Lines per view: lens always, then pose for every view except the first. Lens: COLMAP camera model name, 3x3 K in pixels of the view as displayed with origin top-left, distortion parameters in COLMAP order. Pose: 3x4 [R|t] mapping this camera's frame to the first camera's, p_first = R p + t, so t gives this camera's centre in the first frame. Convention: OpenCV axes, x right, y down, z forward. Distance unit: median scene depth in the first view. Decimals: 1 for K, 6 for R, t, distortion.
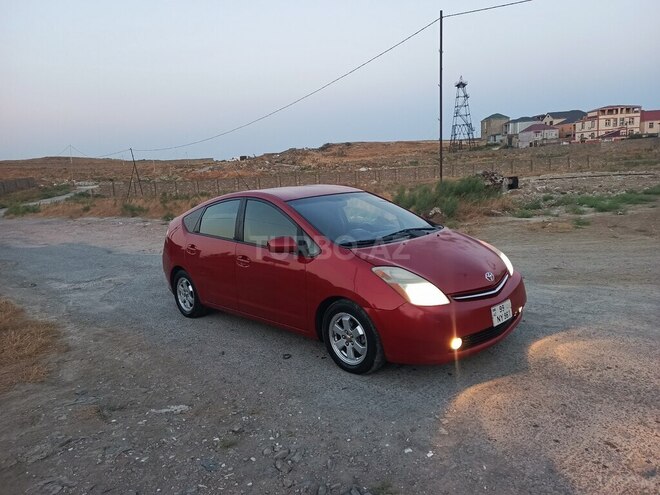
lens RADIAL K [[468.3, 0, 328.1], [0, 468.3, 248.0], [0, 0, 1]] dist [0.032093, -0.028489]
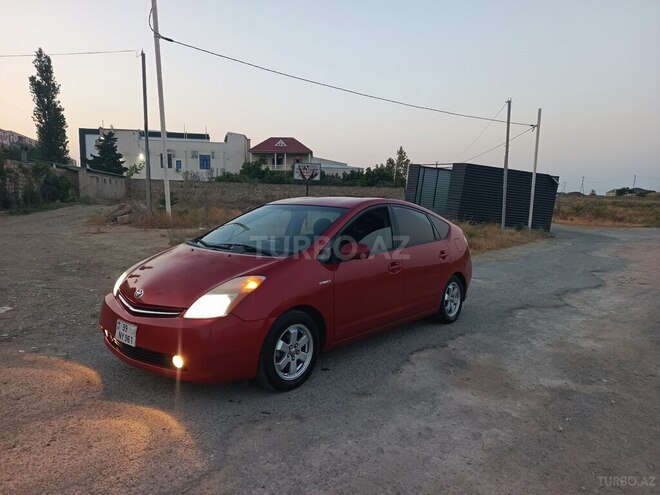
lens RADIAL K [[468.3, 0, 328.1], [0, 468.3, 248.0], [0, 0, 1]] dist [0.032093, -0.028489]
pose [[0.093870, 0.171109, -0.980770, 0.843612], [-0.191476, 0.969832, 0.150875, -0.157925], [0.976998, 0.173631, 0.123801, 0.814636]]
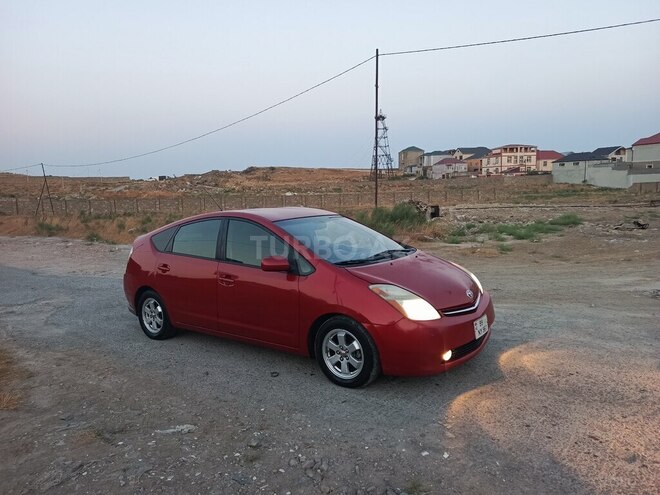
lens RADIAL K [[468.3, 0, 328.1], [0, 468.3, 248.0], [0, 0, 1]] dist [0.032093, -0.028489]
pose [[0.986056, 0.014247, 0.165802, -0.110852], [-0.005652, 0.998621, -0.052192, 0.008315], [-0.166317, 0.050527, 0.984777, -0.023403]]
